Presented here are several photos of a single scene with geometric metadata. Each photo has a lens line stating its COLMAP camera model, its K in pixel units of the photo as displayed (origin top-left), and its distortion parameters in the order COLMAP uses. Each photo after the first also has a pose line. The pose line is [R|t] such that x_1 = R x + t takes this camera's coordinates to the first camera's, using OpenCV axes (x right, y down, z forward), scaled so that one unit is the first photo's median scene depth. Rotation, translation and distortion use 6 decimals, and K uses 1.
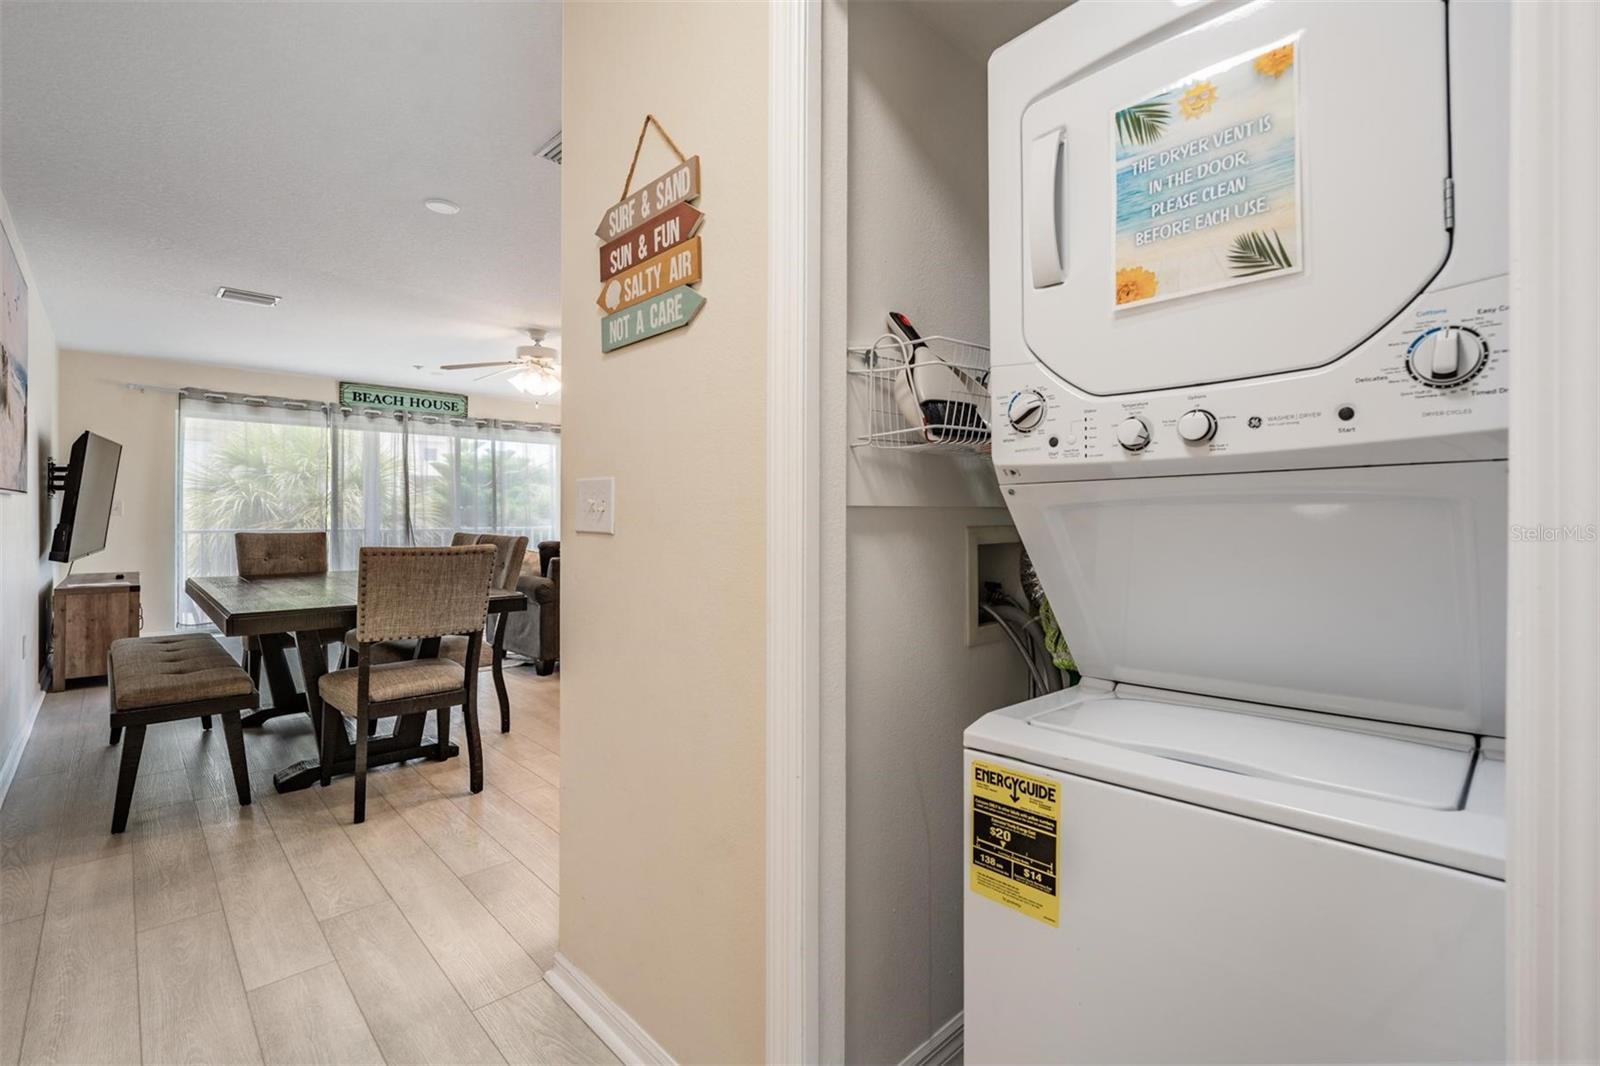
lens RADIAL K [[700.9, 0, 793.1], [0, 700.9, 518.0], [0, 0, 1]] dist [0.001806, -0.002092]
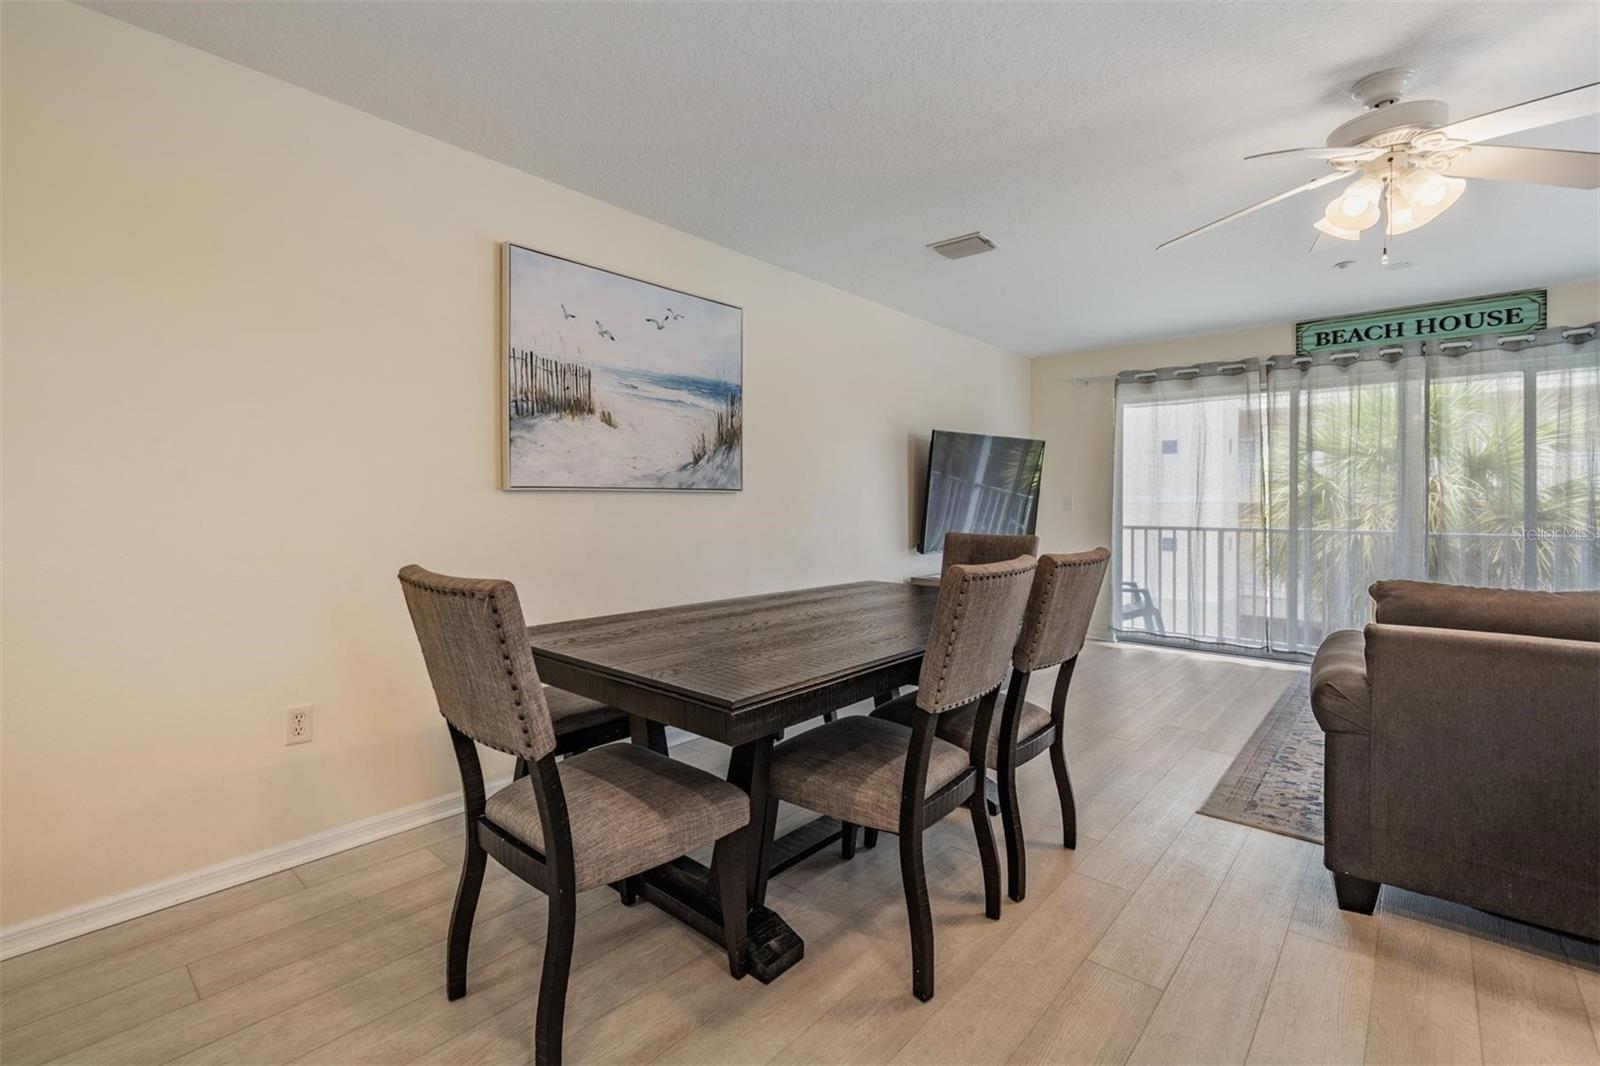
lens RADIAL K [[700.9, 0, 797.3], [0, 700.9, 502.6], [0, 0, 1]] dist [0.001806, -0.002092]
pose [[0.078772, -0.002534, -0.996889, 0.026000], [-0.009215, 0.999952, -0.003270, -0.006836], [0.996850, 0.009443, 0.078744, 0.516759]]
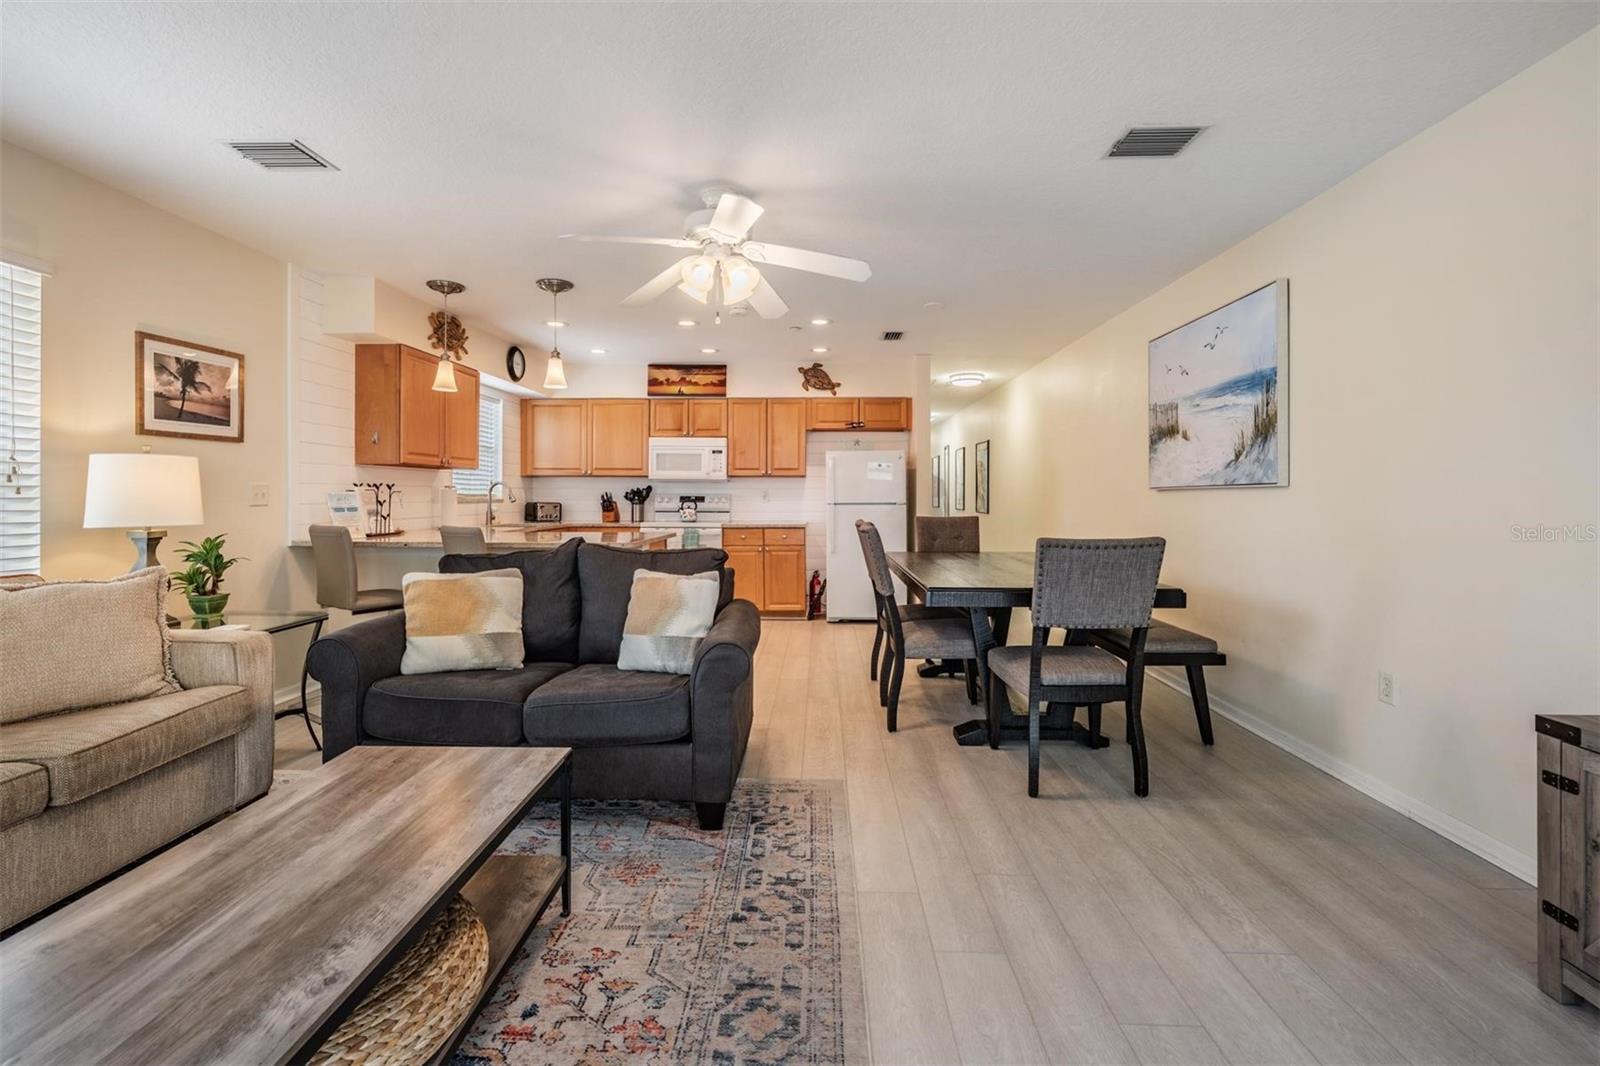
lens RADIAL K [[699.9, 0, 785.1], [0, 699.9, 499.4], [0, 0, 1]] dist [-0.000642, -0.000325]
pose [[-0.684052, -0.007030, 0.729400, -0.699683], [0.001746, 0.999935, 0.011275, -0.013792], [-0.729431, 0.008986, -0.683995, 1.147637]]
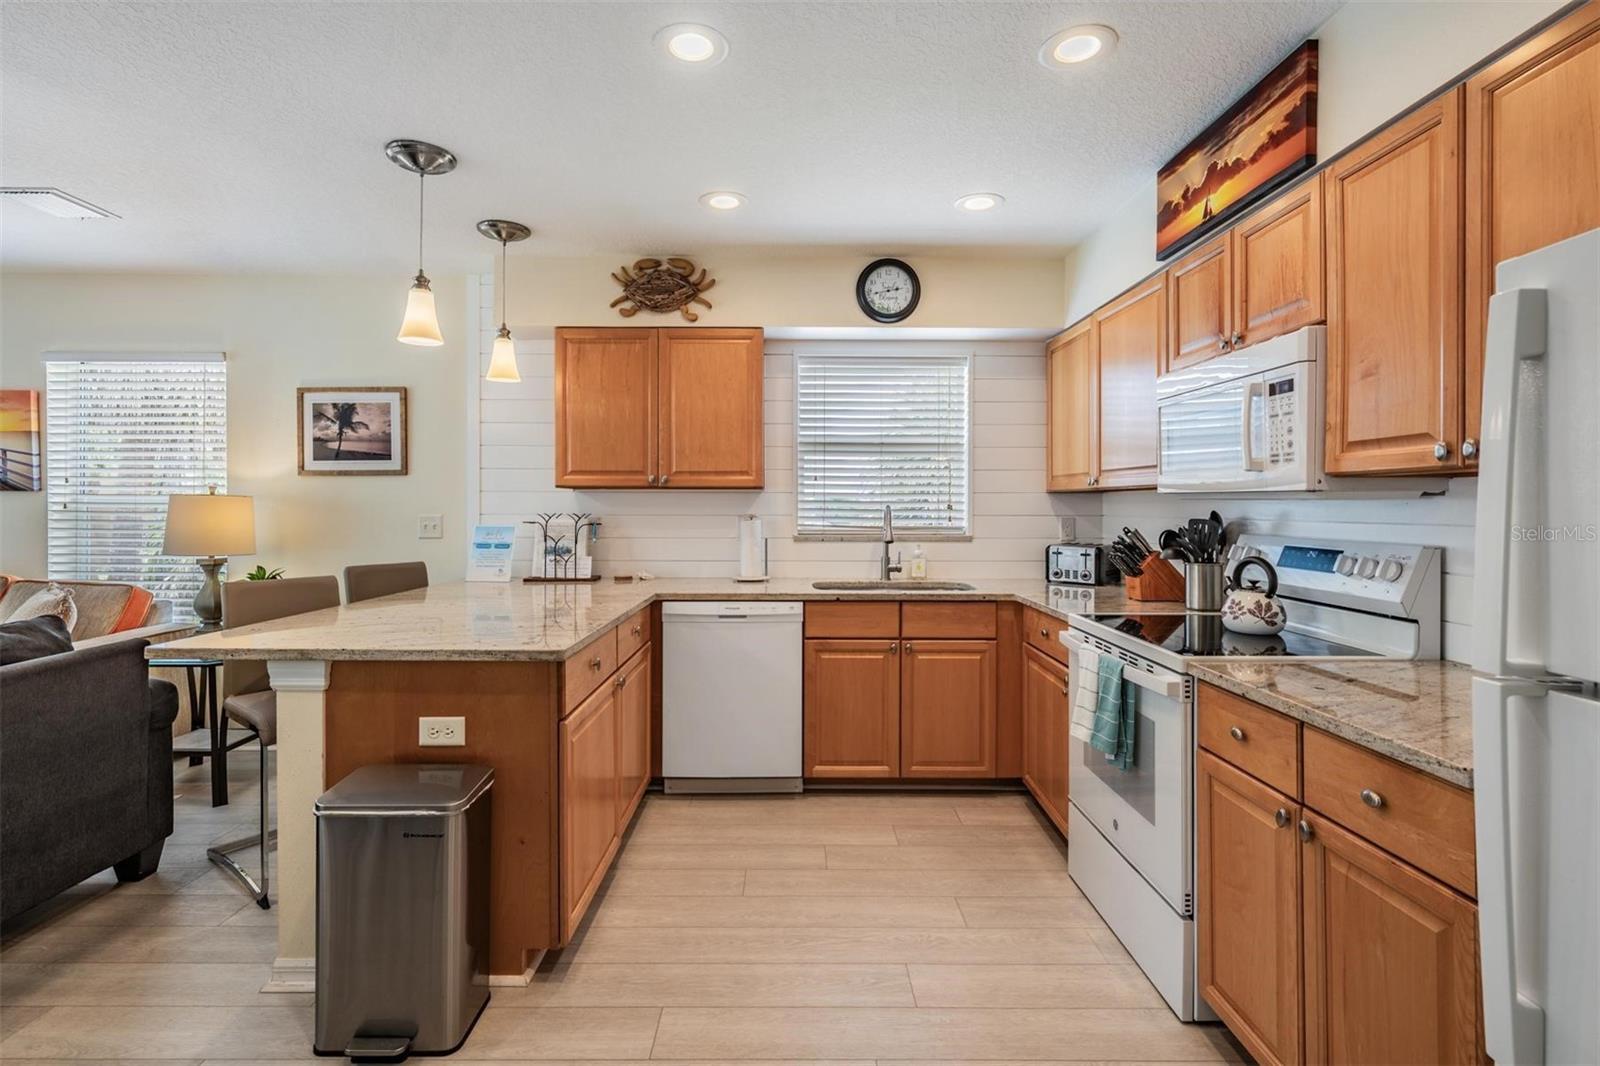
lens RADIAL K [[754.2, 0, 794.4], [0, 754.2, 507.3], [0, 0, 1]] dist [0.001946, -0.001010]
pose [[0.687003, 0.000043, 0.726655, -0.185129], [0.003075, 0.999991, -0.002966, -0.025636], [-0.726648, 0.004273, 0.686996, 0.391791]]
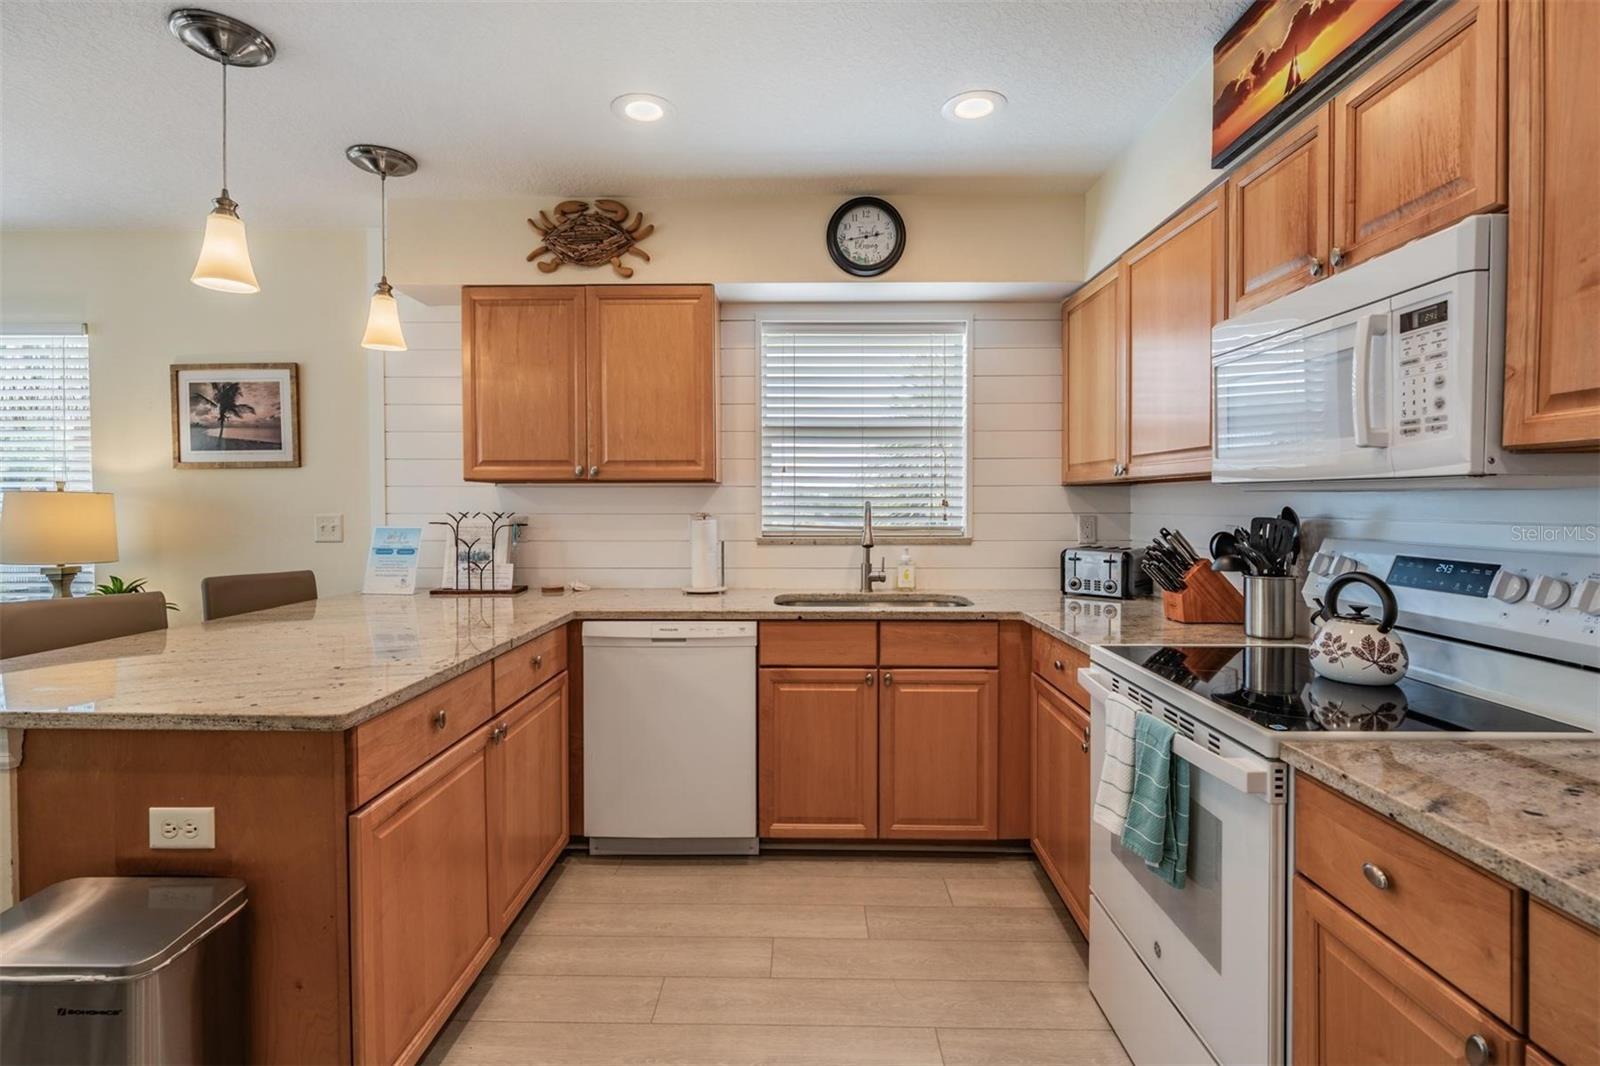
lens RADIAL K [[754.2, 0, 792.1], [0, 754.2, 516.6], [0, 0, 1]] dist [0.001946, -0.001010]
pose [[0.703147, -0.013629, 0.710914, -0.082308], [0.006156, 0.999895, 0.013081, -0.025481], [-0.711018, -0.004822, 0.703157, 0.438683]]
